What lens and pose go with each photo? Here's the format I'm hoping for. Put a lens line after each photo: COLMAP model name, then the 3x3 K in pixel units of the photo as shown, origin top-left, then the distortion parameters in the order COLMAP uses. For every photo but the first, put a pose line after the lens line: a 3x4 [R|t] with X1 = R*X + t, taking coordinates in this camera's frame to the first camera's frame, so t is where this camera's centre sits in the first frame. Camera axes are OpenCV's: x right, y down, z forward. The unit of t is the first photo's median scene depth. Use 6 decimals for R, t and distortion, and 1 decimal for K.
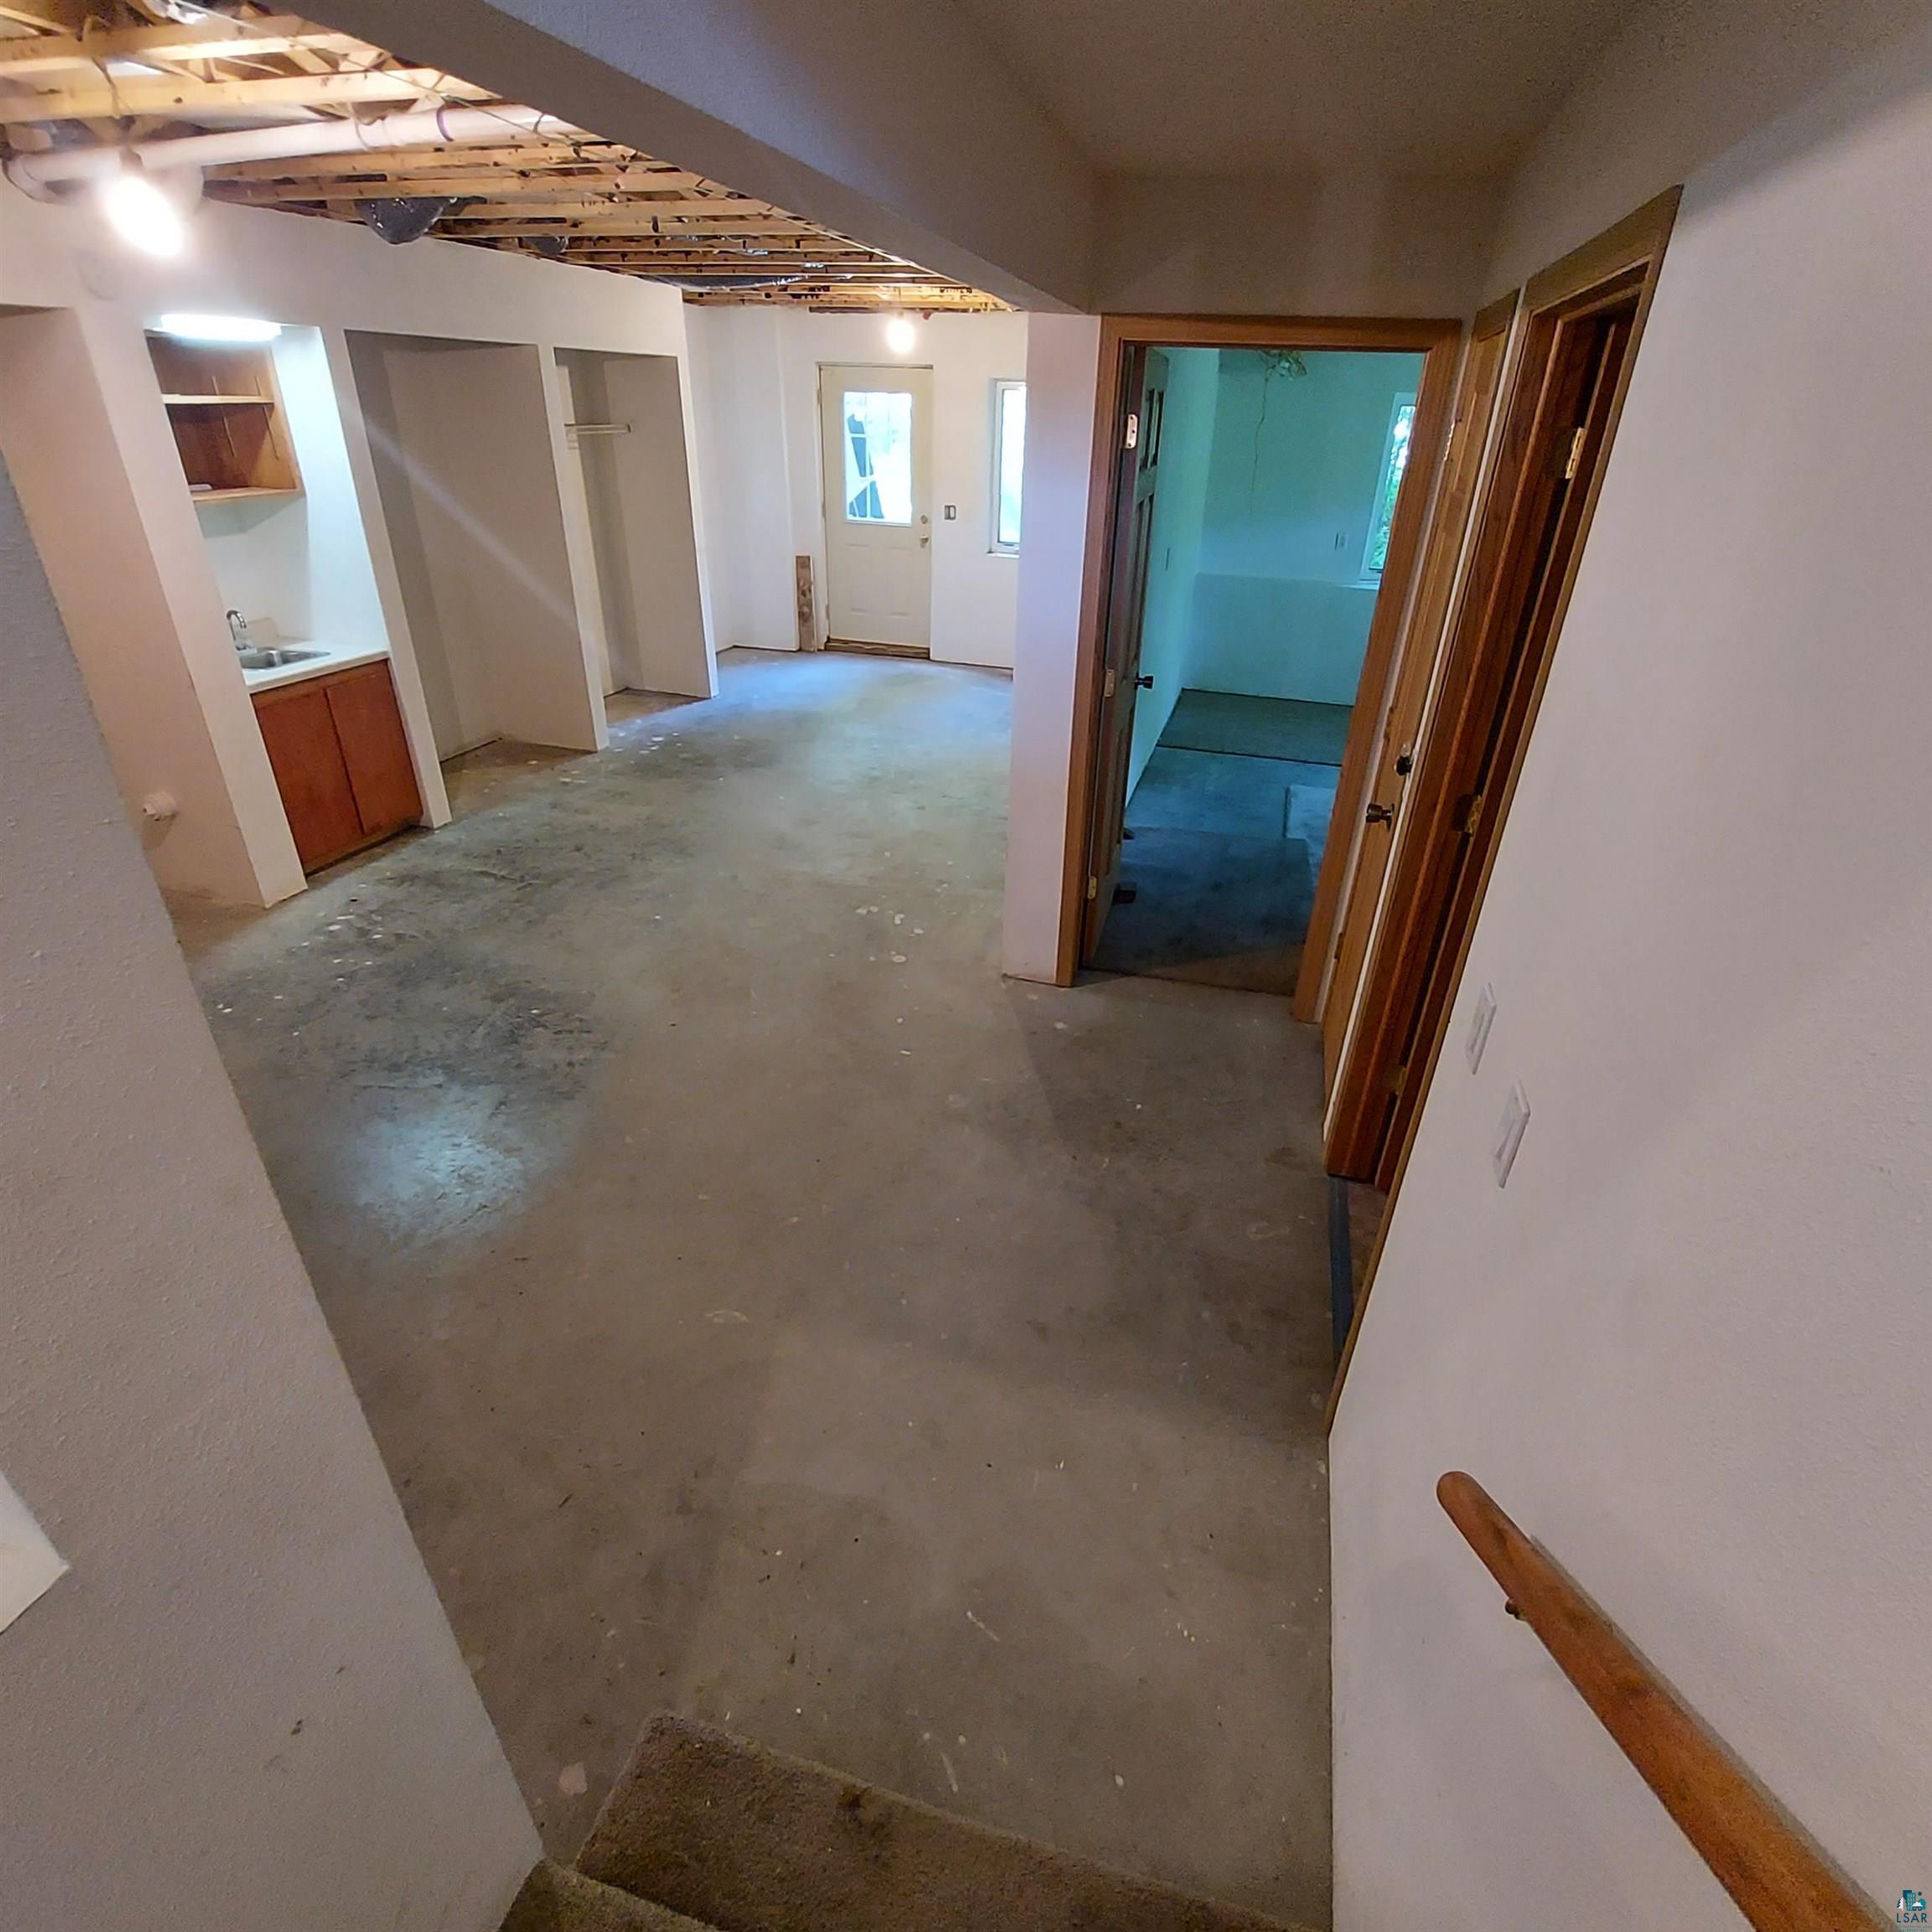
lens RADIAL K [[1019.9, 0, 977.0], [0, 1019.9, 976.9], [0, 0, 1]] dist [-0.018685, -0.002411]
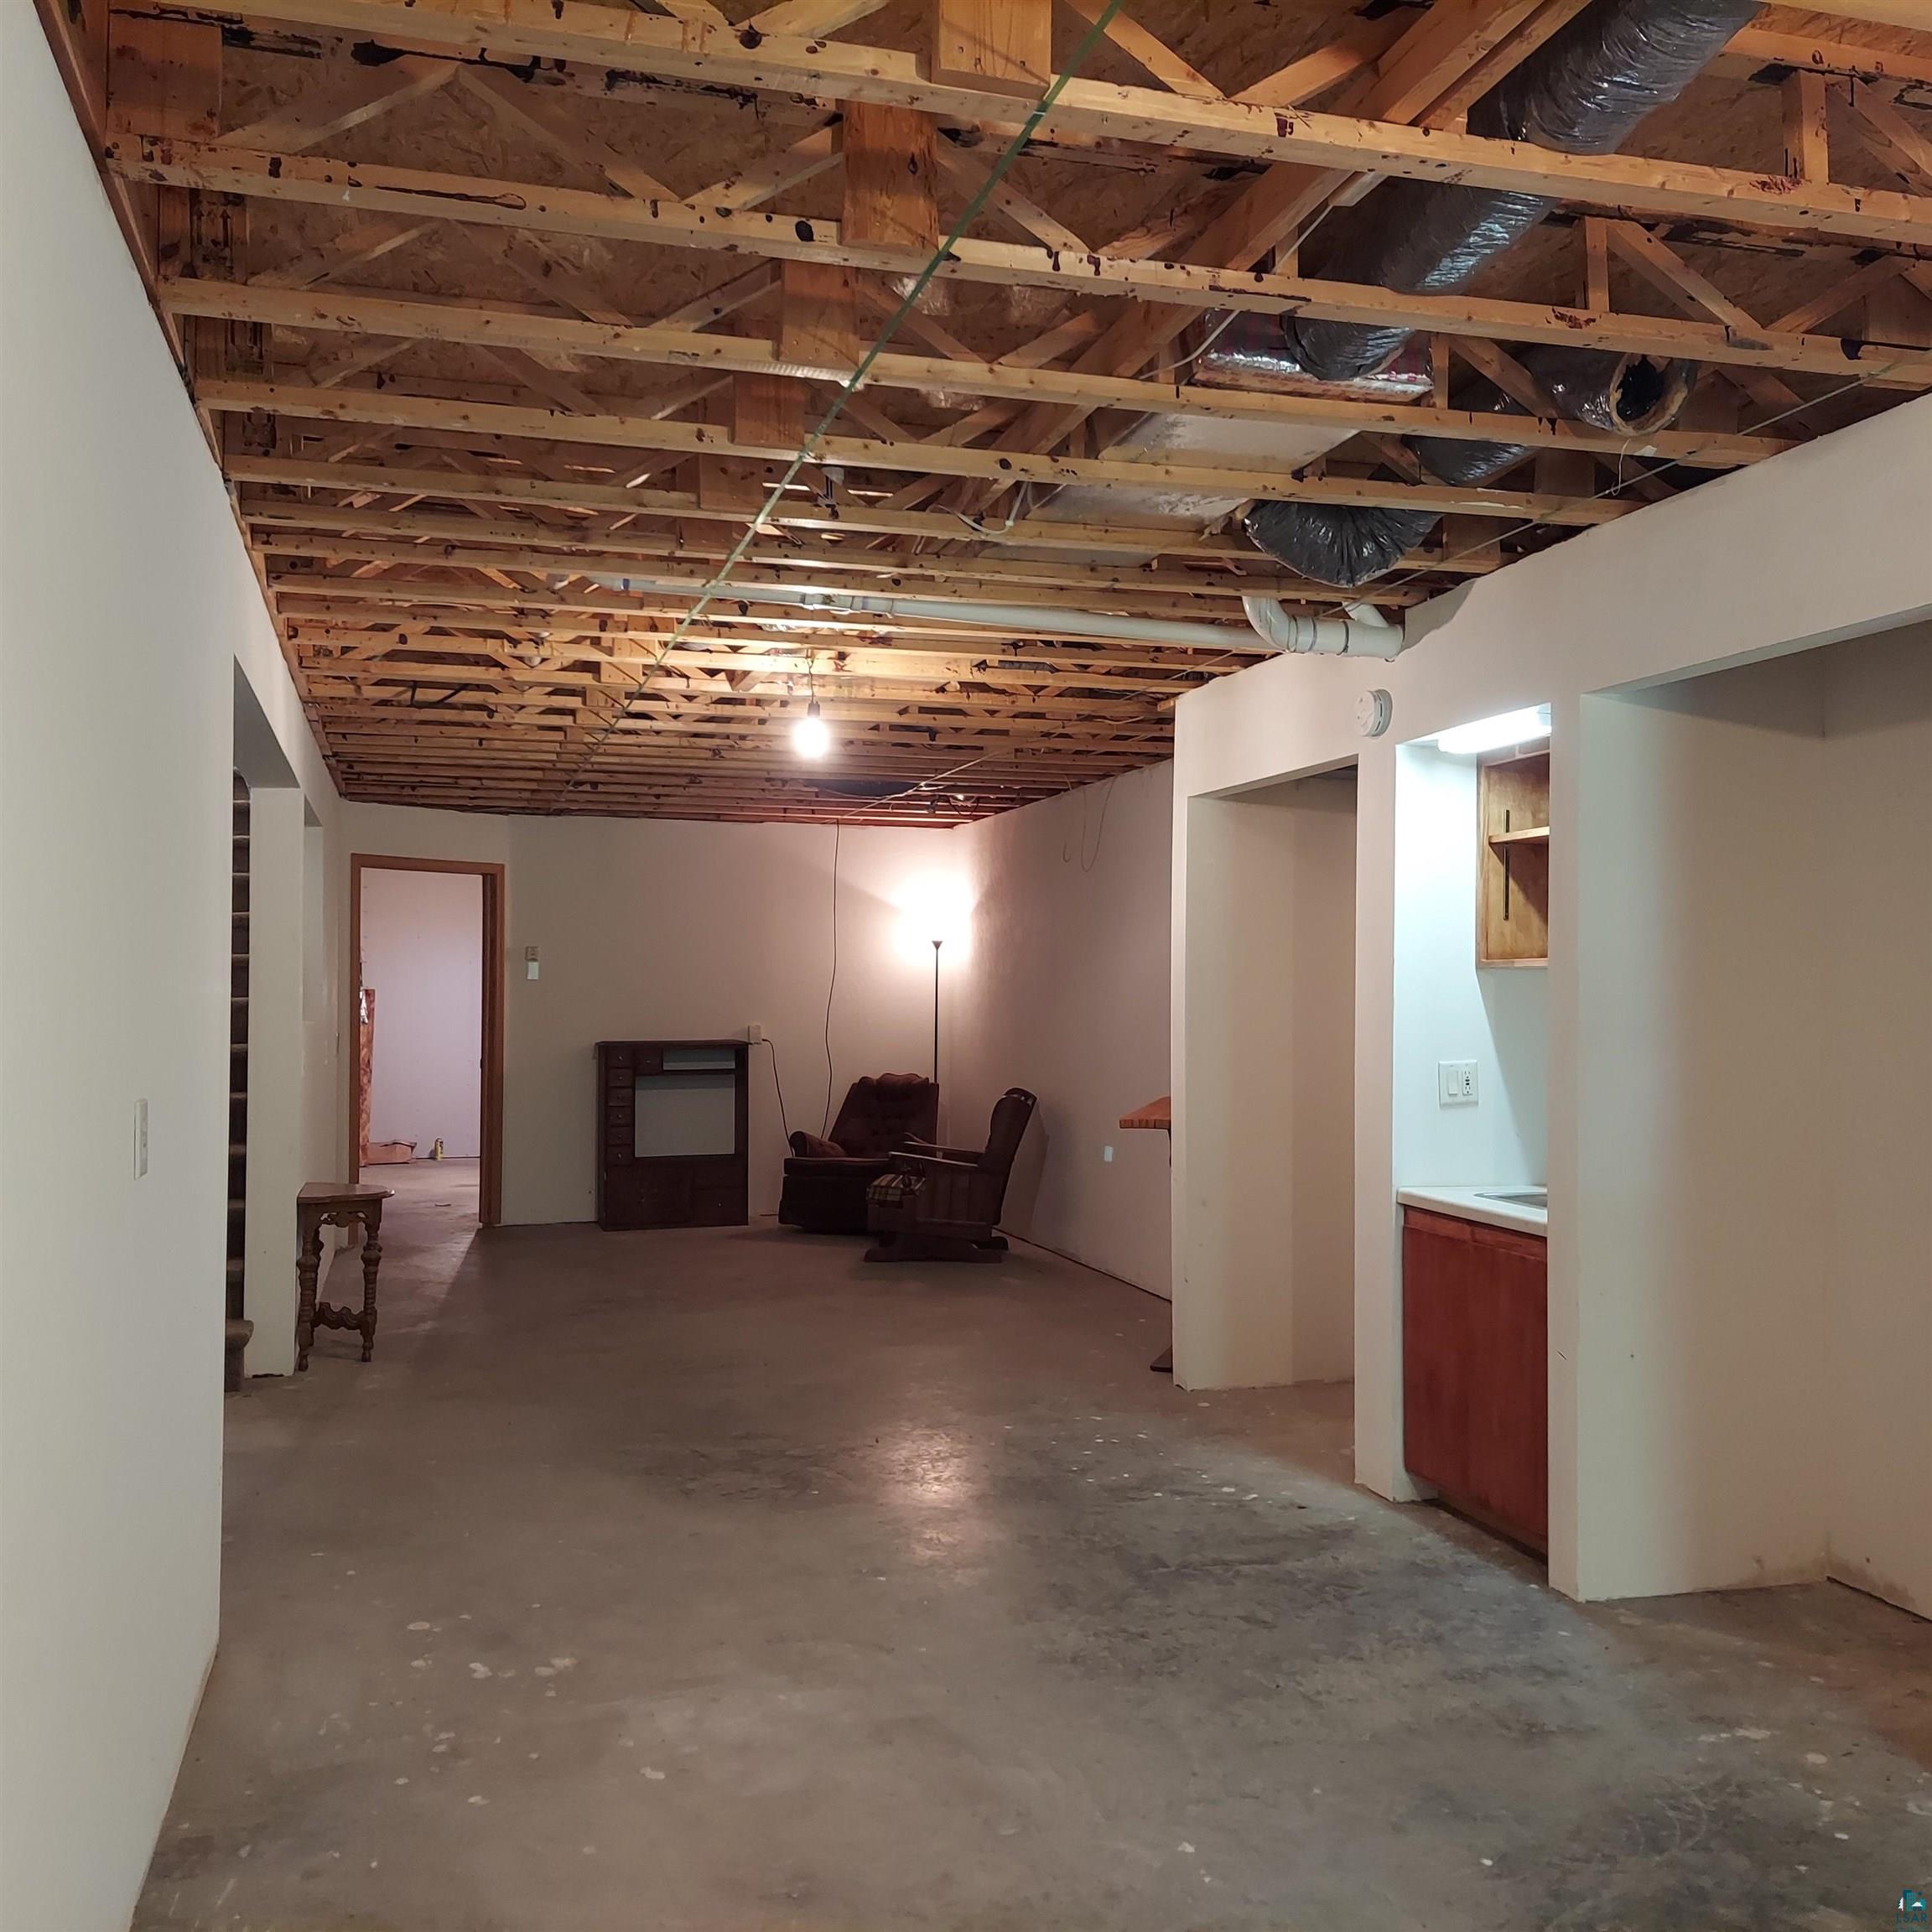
lens RADIAL K [[1859.6, 0, 973.5], [0, 1859.6, 969.2], [0, 0, 1]] dist [0.070070, 0.000000]
pose [[-0.848160, -0.046633, -0.527684, 0.198285], [-0.285818, 0.878974, 0.381725, -0.704443], [0.446019, 0.474585, -0.758839, 1.493249]]
